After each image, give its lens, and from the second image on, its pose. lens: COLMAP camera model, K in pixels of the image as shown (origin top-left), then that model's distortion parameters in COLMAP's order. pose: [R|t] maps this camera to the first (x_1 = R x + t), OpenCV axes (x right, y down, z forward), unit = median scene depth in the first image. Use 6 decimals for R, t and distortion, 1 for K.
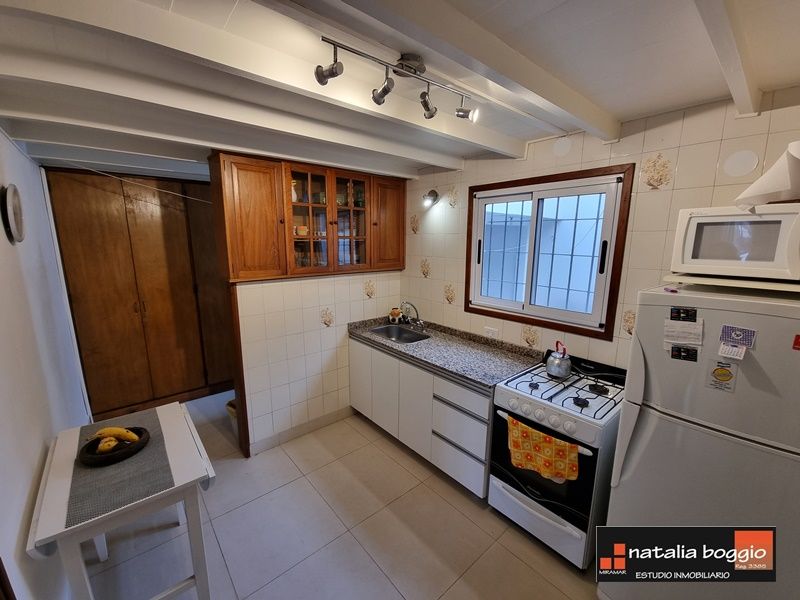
lens RADIAL K [[326.7, 0, 398.8], [0, 326.7, 302.1], [0, 0, 1]] dist [0.015594, -0.011433]
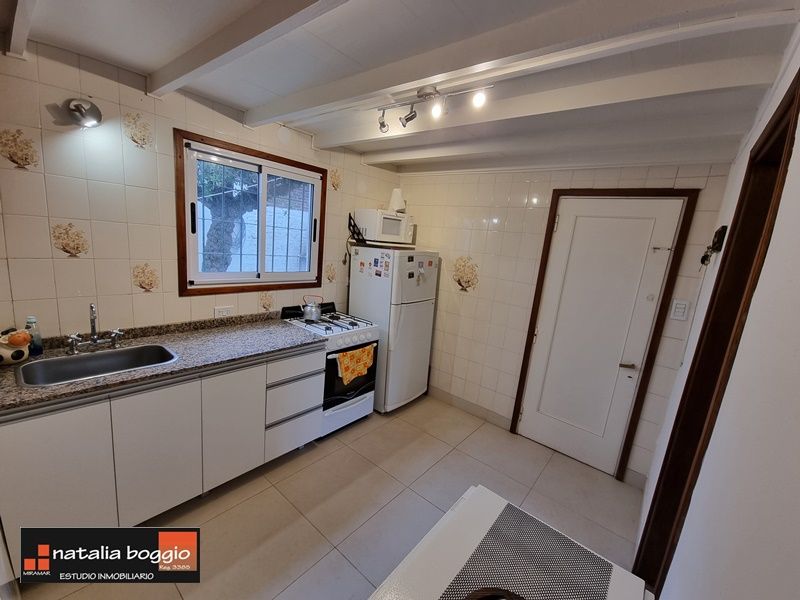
lens RADIAL K [[326.7, 0, 398.8], [0, 326.7, 302.1], [0, 0, 1]] dist [0.015594, -0.011433]
pose [[-0.149786, -0.207927, 0.966608, -0.762236], [0.094219, 0.970186, 0.223297, -0.101554], [-0.984219, 0.124520, -0.125730, 0.740716]]
